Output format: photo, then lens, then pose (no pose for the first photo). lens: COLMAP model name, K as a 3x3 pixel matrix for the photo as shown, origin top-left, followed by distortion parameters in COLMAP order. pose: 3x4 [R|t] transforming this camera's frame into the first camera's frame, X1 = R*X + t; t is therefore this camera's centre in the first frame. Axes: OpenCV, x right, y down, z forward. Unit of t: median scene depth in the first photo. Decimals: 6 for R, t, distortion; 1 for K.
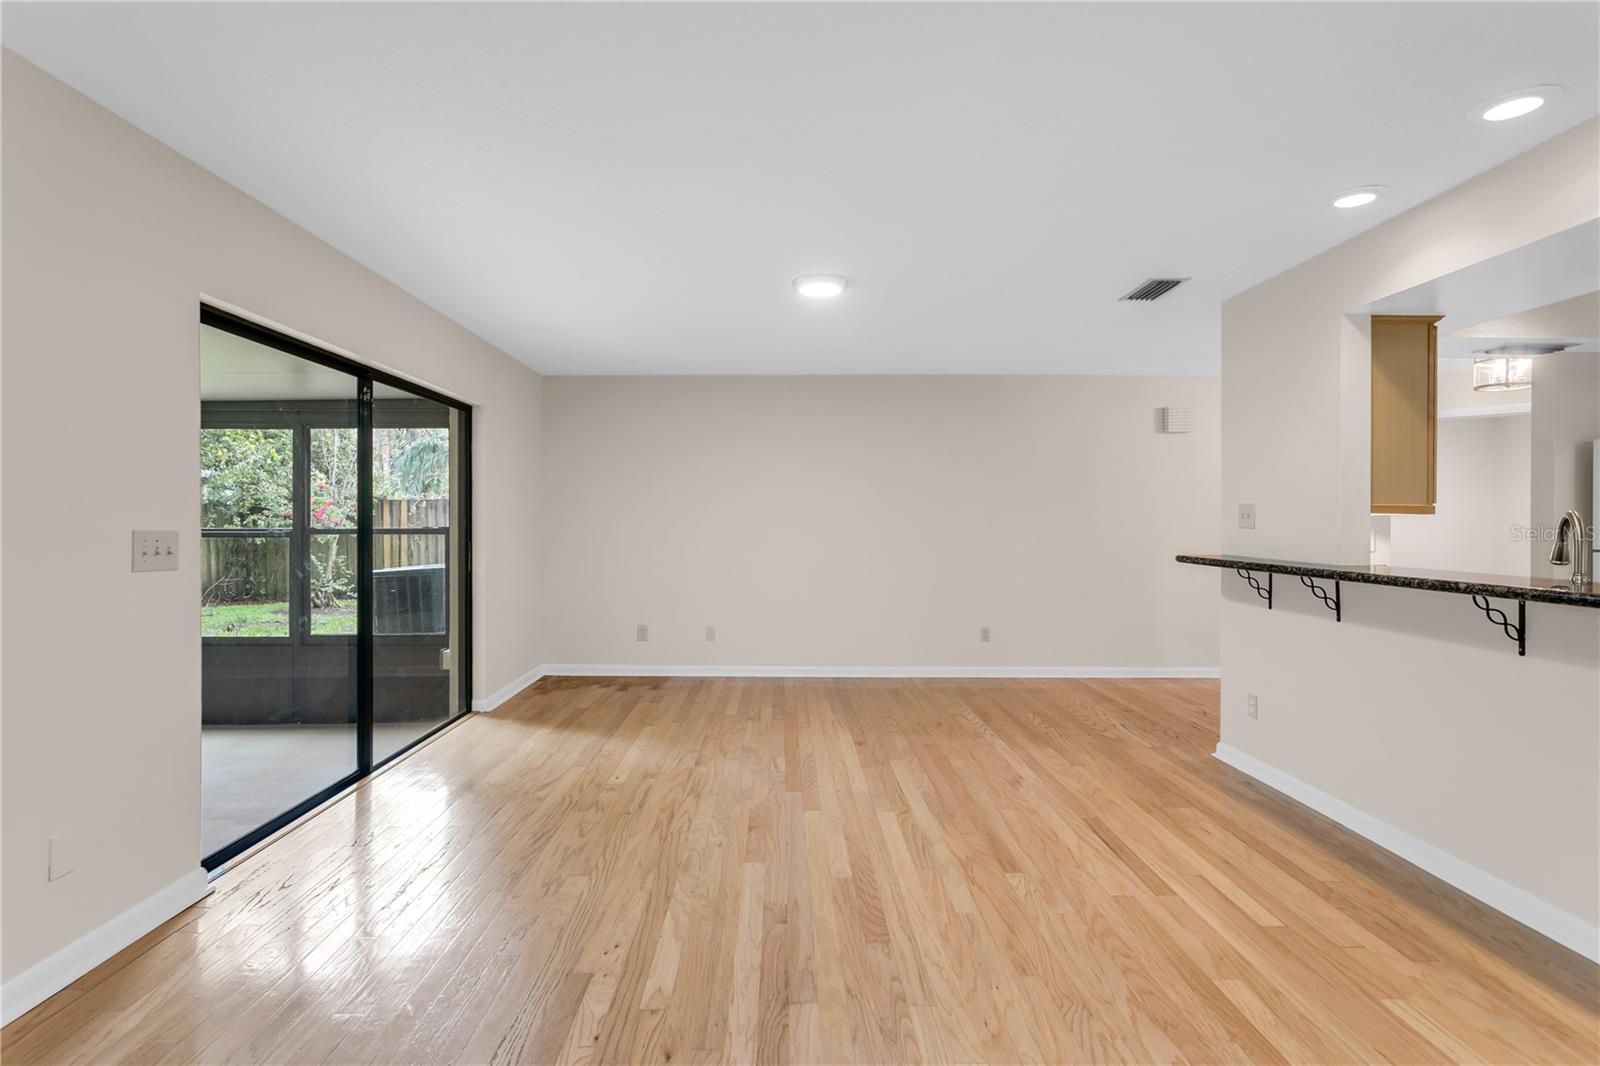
lens RADIAL K [[769.8, 0, 783.5], [0, 769.8, 524.8], [0, 0, 1]] dist [-0.002573, 0.005438]
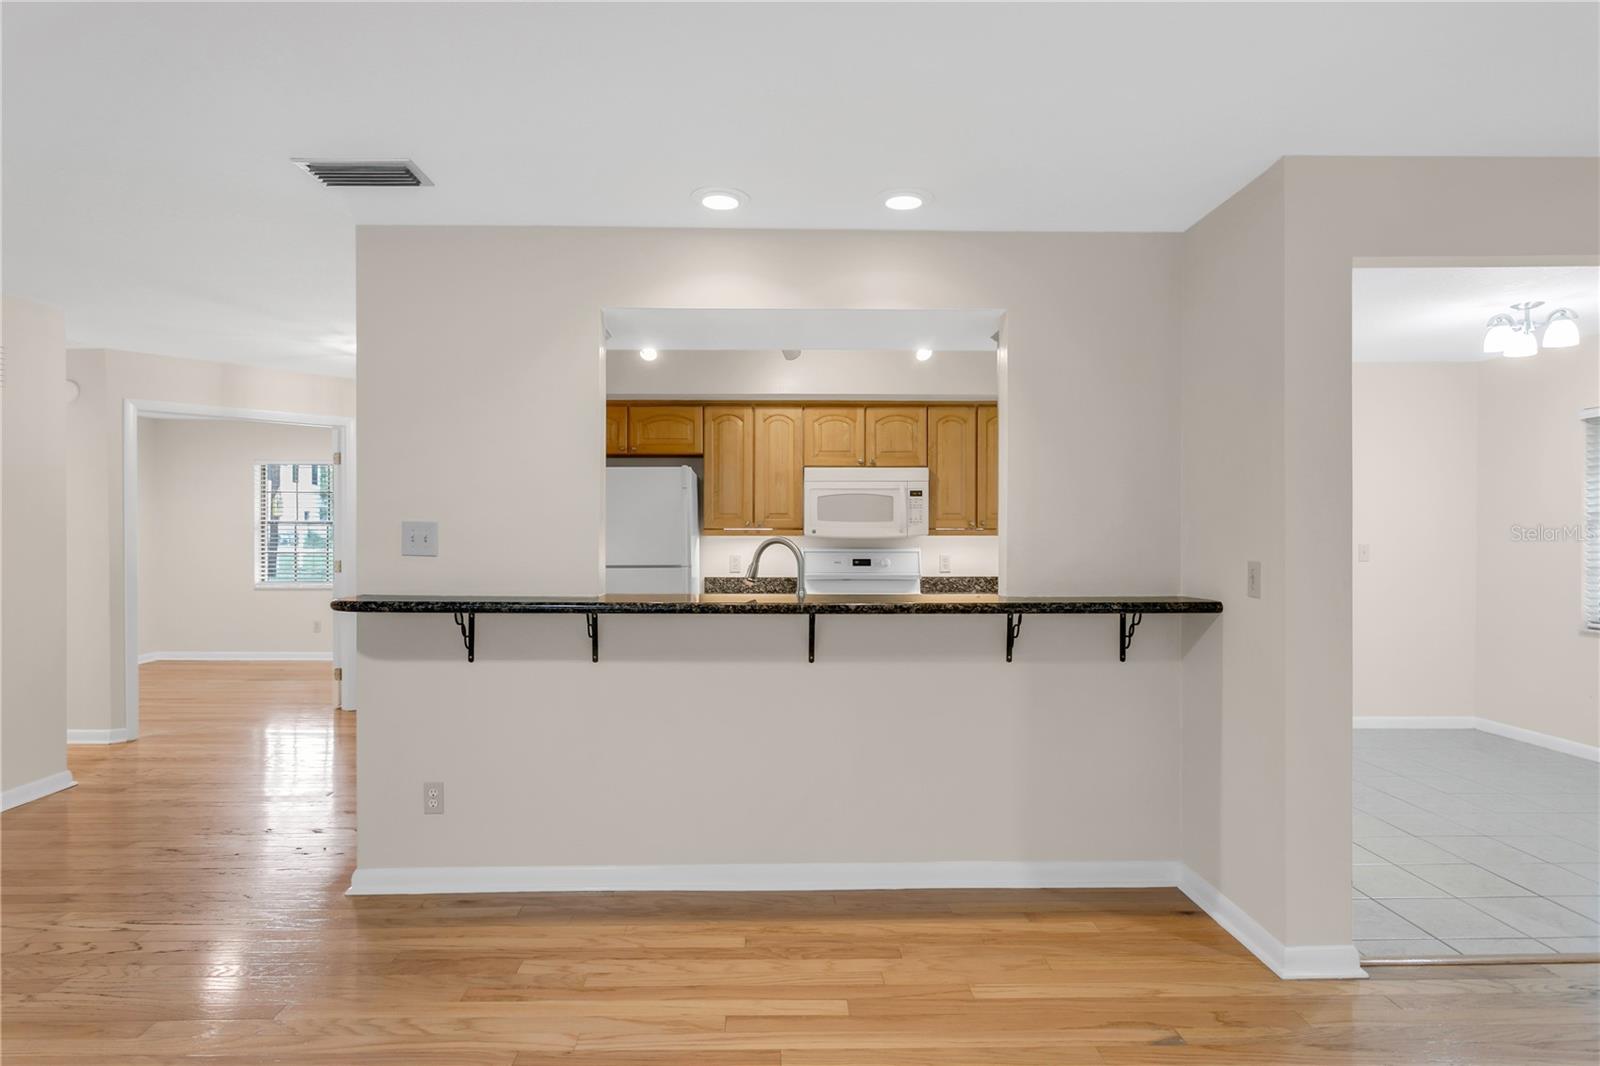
lens RADIAL K [[881.1, 0, 783.3], [0, 881.1, 536.7], [0, 0, 1]] dist [0.001766, 0.000835]
pose [[-0.020724, -0.008668, 0.999748, -0.257383], [0.002549, 0.999959, 0.008722, -0.022219], [-0.999782, 0.002729, -0.020701, 0.748216]]
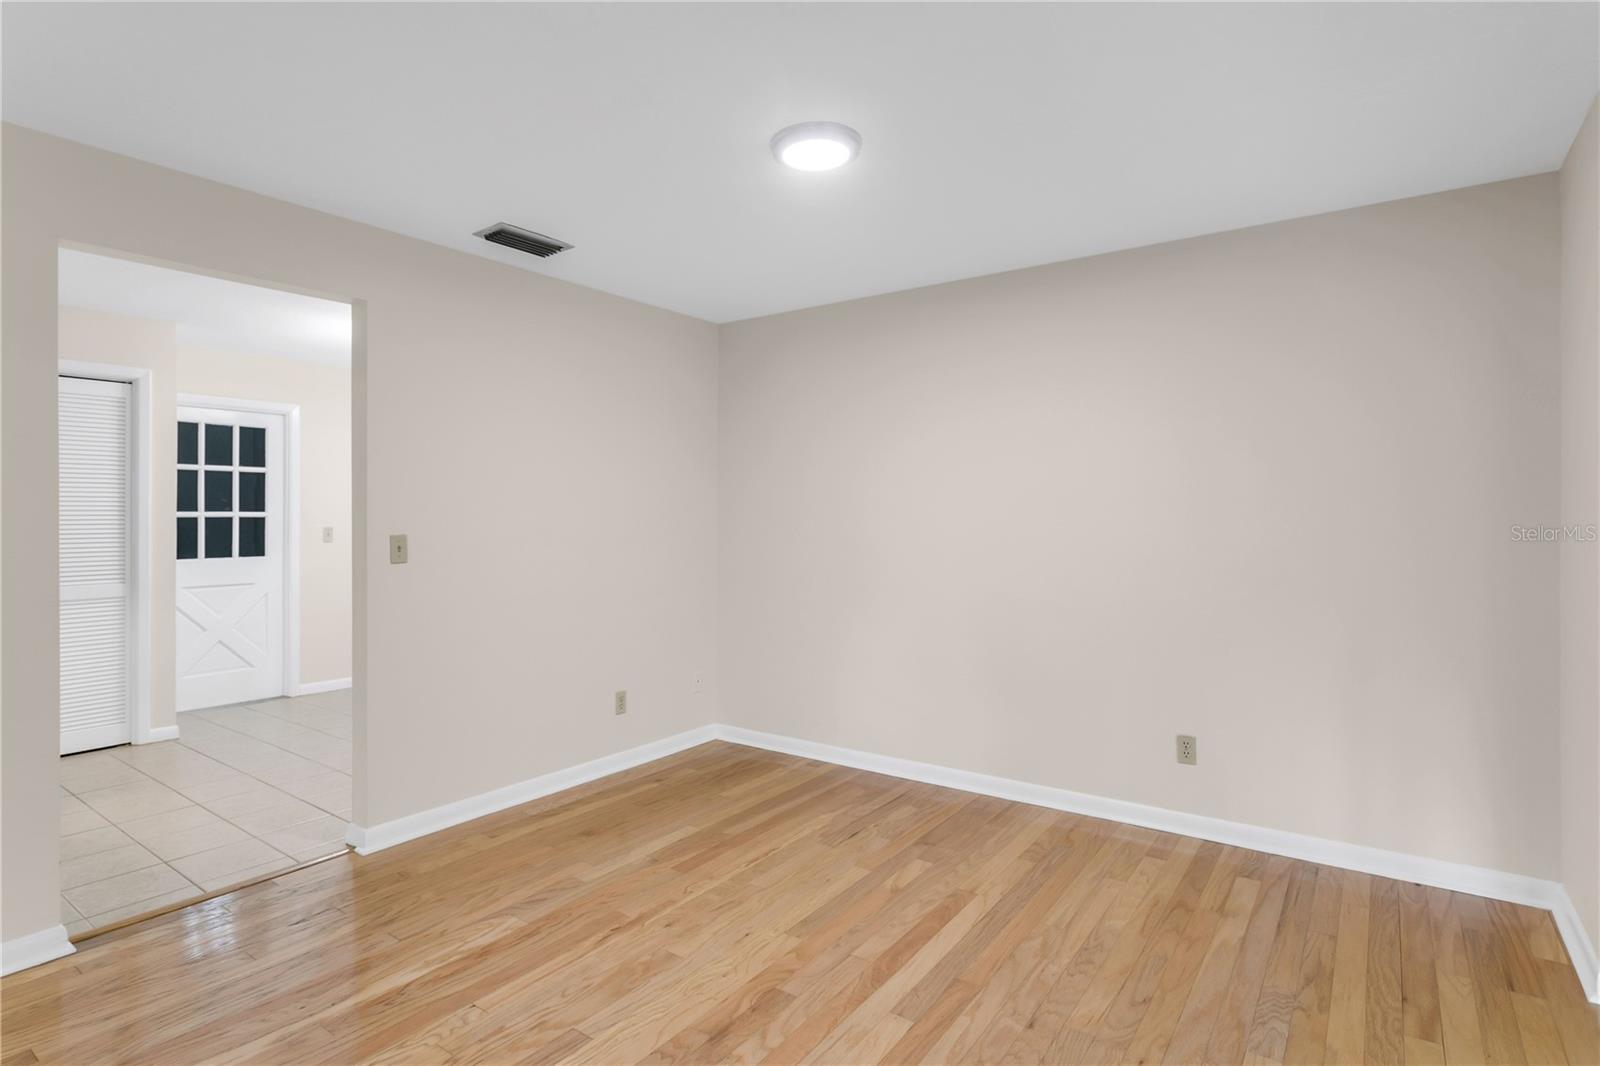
lens RADIAL K [[821.7, 0, 783.1], [0, 821.7, 520.0], [0, 0, 1]] dist [-0.005748, -0.000028]
pose [[-0.804657, -0.004312, 0.593725, -0.425961], [-0.001302, 0.999984, 0.005498, -0.016643], [-0.593739, 0.003651, -0.804649, 0.442499]]
